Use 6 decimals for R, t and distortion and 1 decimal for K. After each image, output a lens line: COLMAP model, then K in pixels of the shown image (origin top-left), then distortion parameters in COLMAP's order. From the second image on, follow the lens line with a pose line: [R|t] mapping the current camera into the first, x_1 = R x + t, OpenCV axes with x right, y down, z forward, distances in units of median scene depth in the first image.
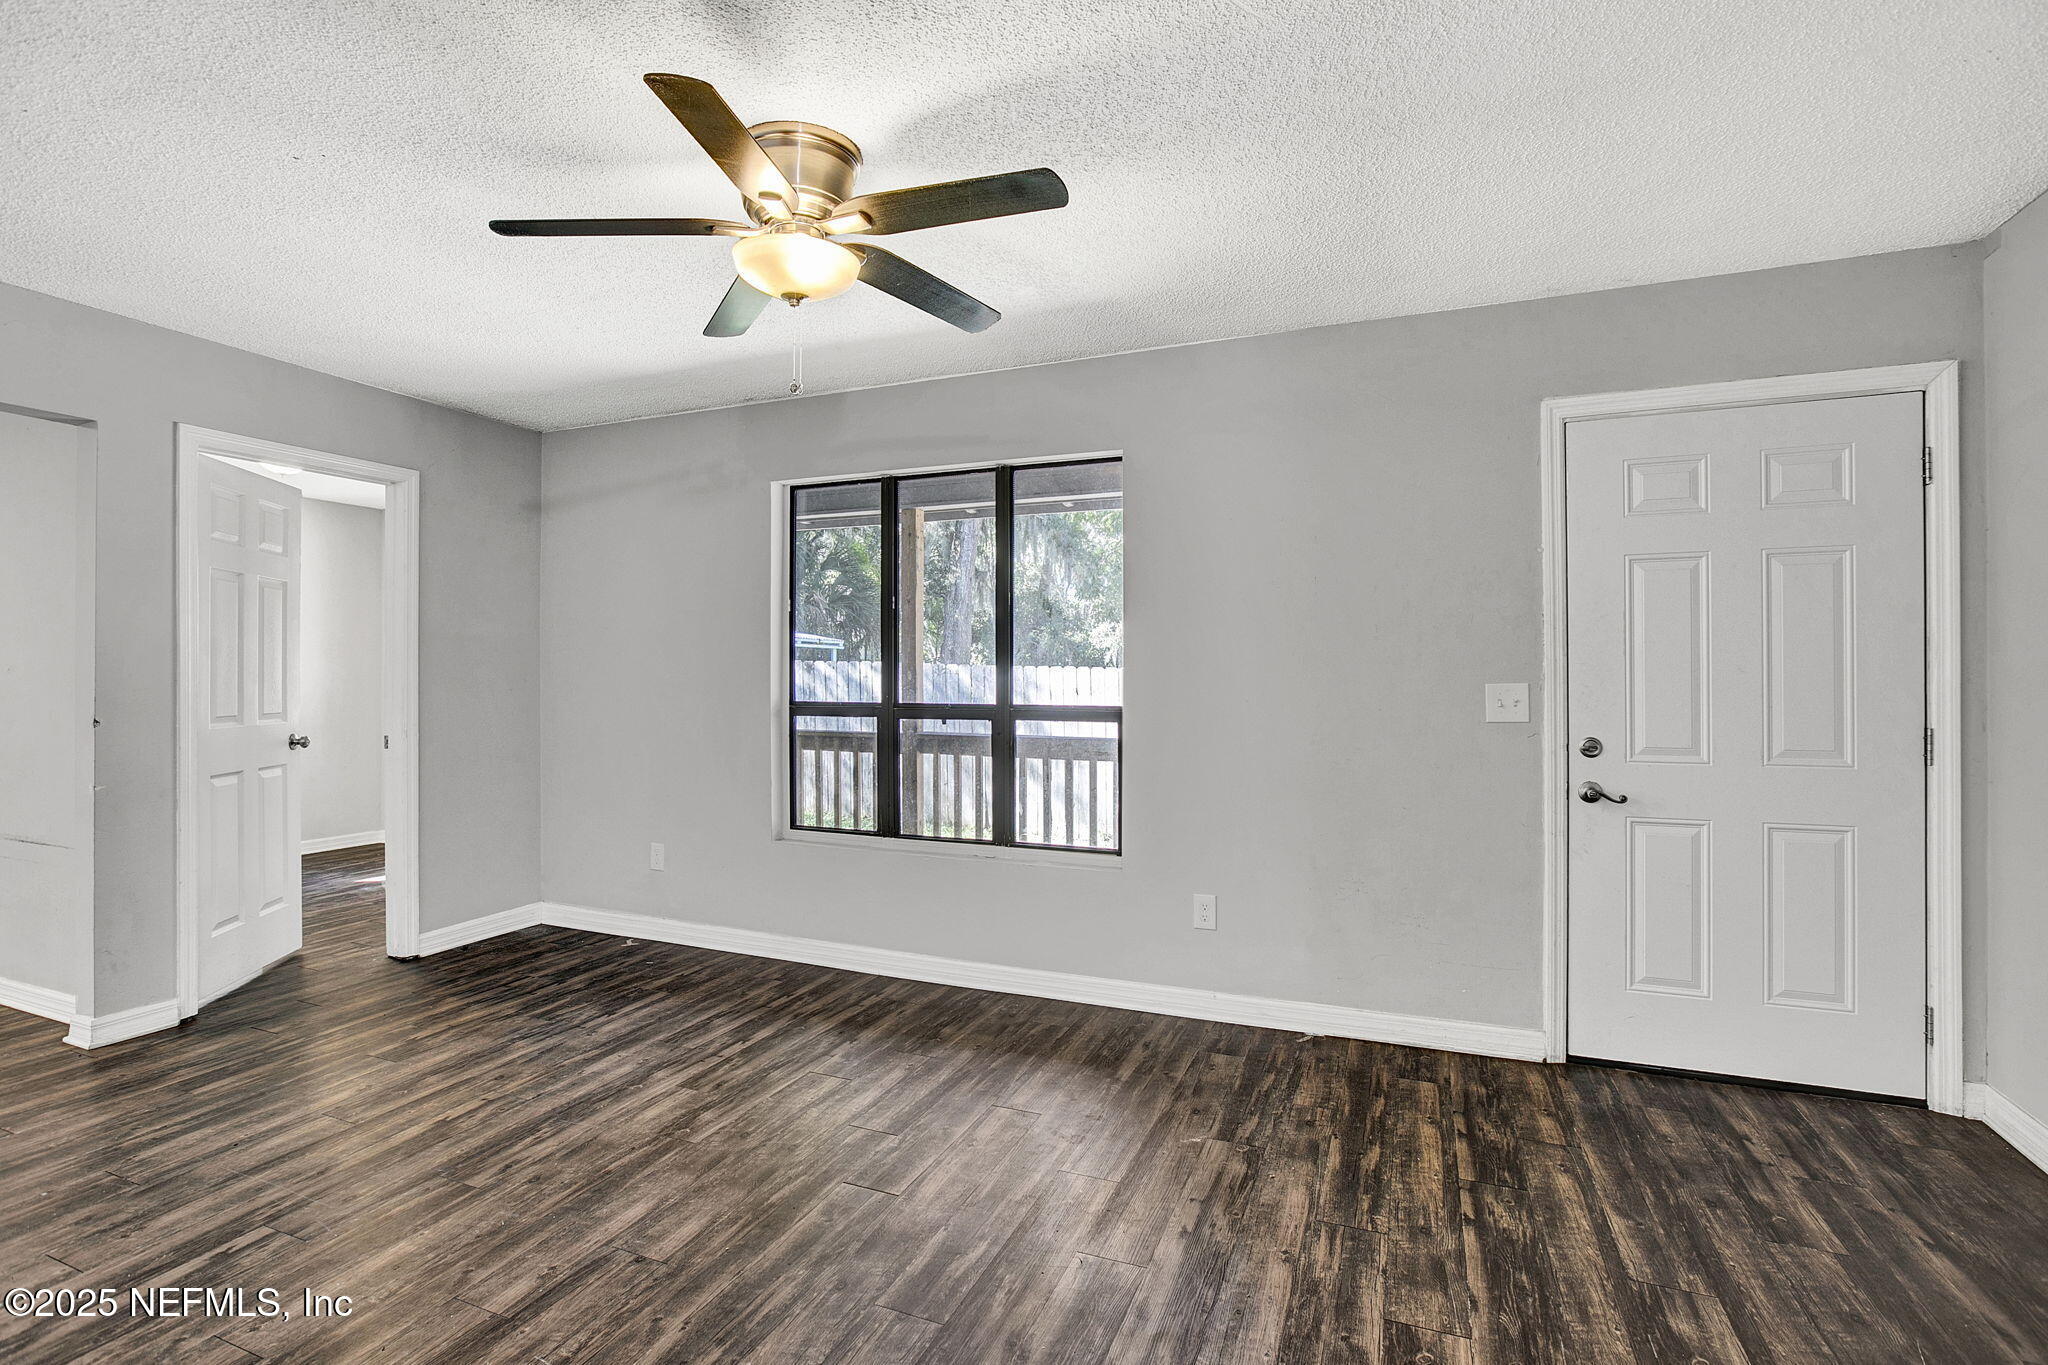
lens RADIAL K [[976.3, 0, 989.6], [0, 976.3, 668.4], [0, 0, 1]] dist [-0.031187, 0.008460]
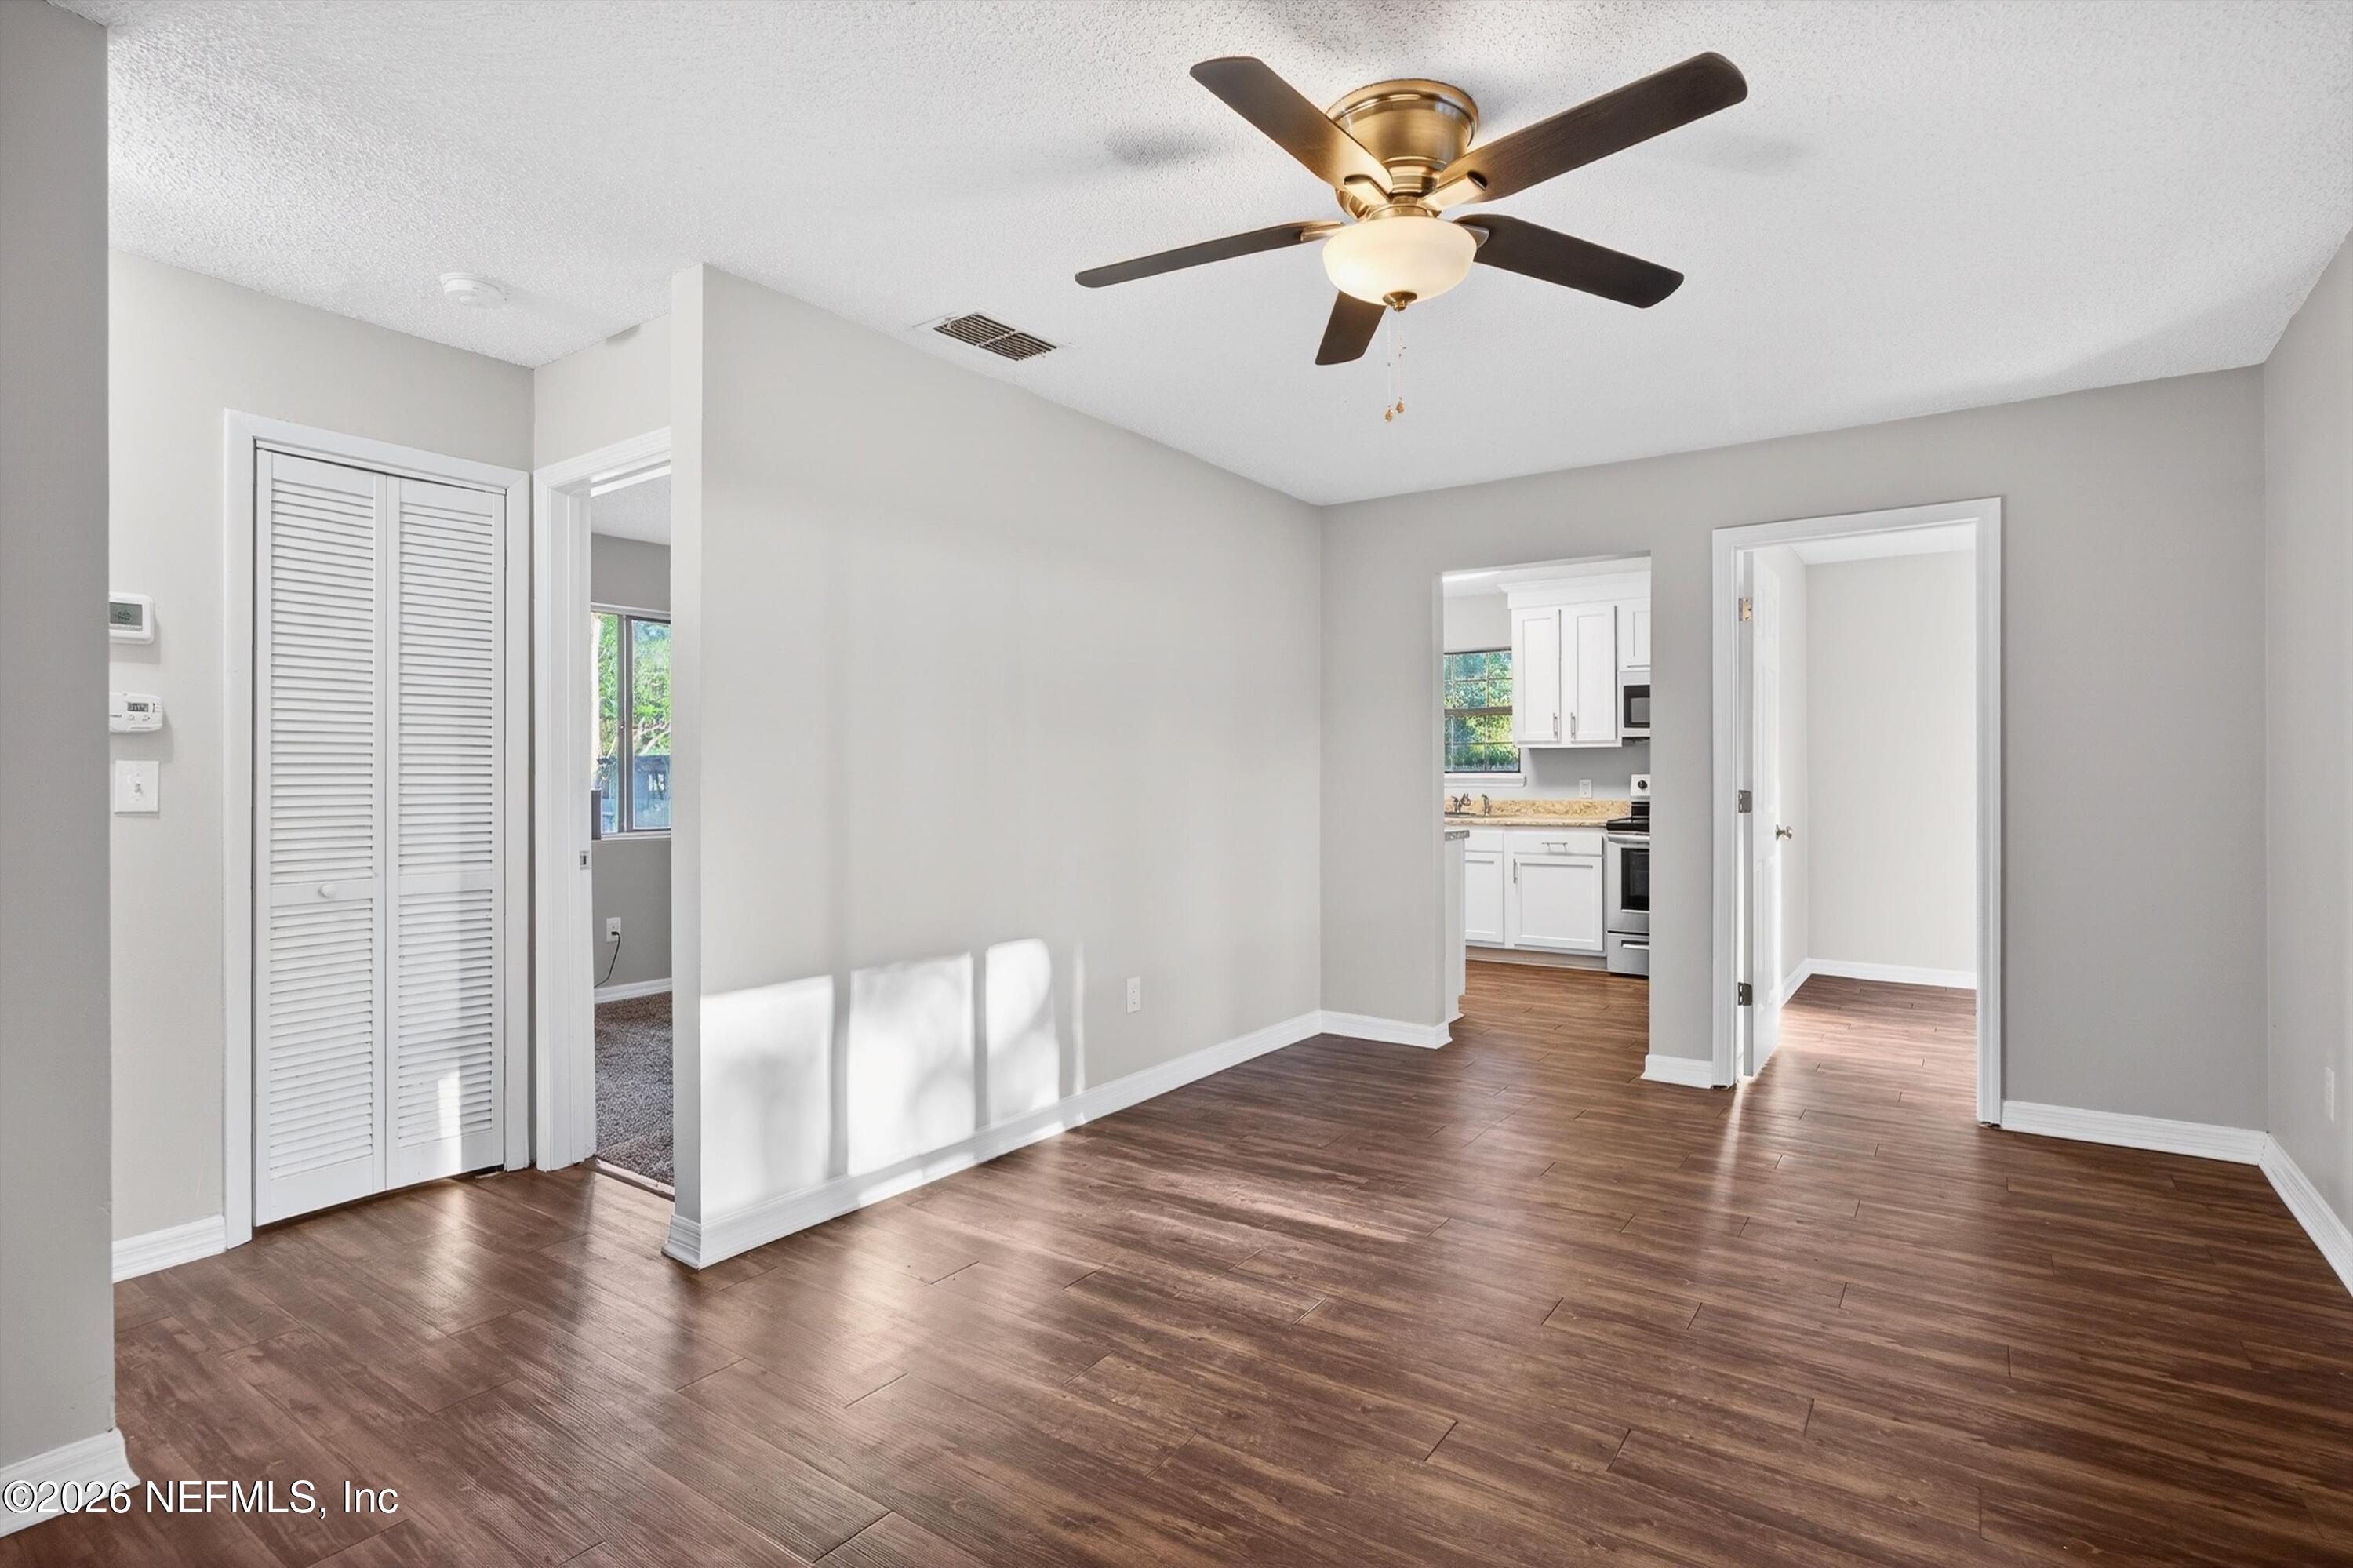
lens RADIAL K [[1147.1, 0, 1207.1], [0, 1147.1, 777.8], [0, 0, 1]] dist [-0.021790, 0.011286]
pose [[-0.179424, -0.000635, -0.983772, 0.552735], [0.007861, 0.999967, -0.002079, 0.019144], [0.983741, -0.008106, -0.179413, 0.702570]]
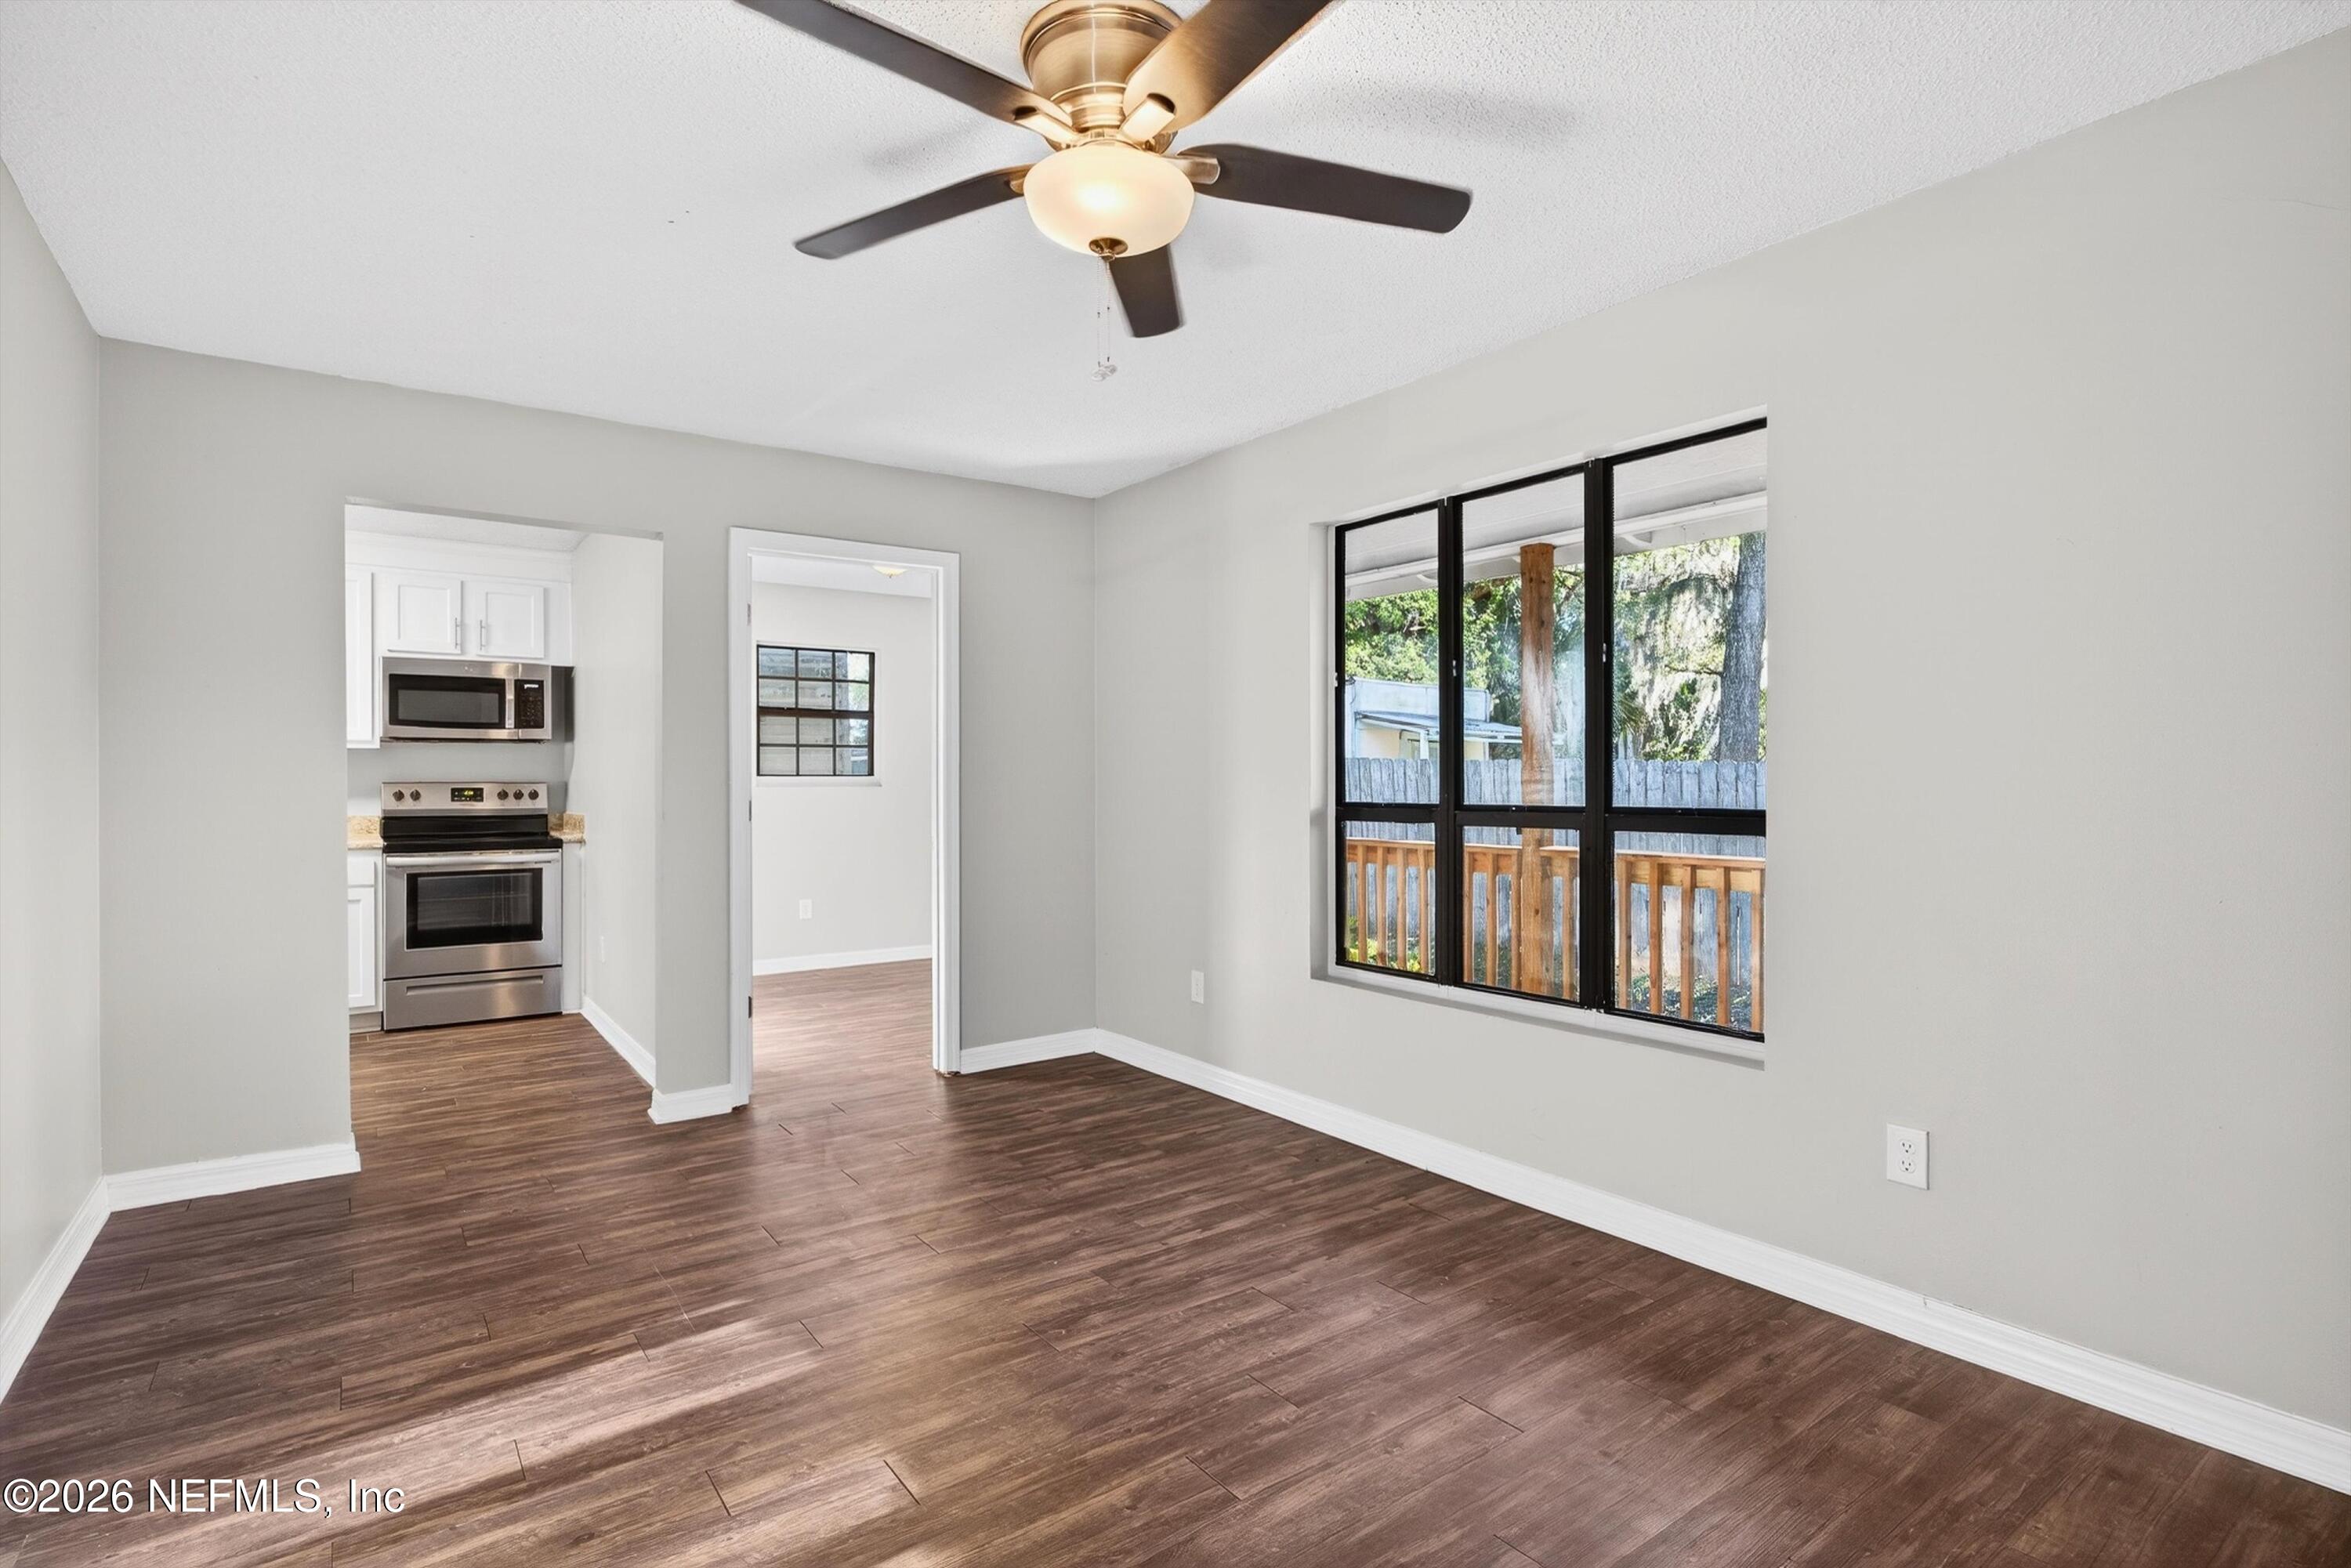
lens RADIAL K [[1146.0, 0, 1169.5], [0, 1146.0, 791.8], [0, 0, 1]] dist [-0.021790, 0.011286]
pose [[0.861296, -0.001263, -0.508102, 0.199393], [0.011599, 0.999785, 0.017176, 0.010430], [0.507971, -0.020687, 0.861126, 0.191050]]
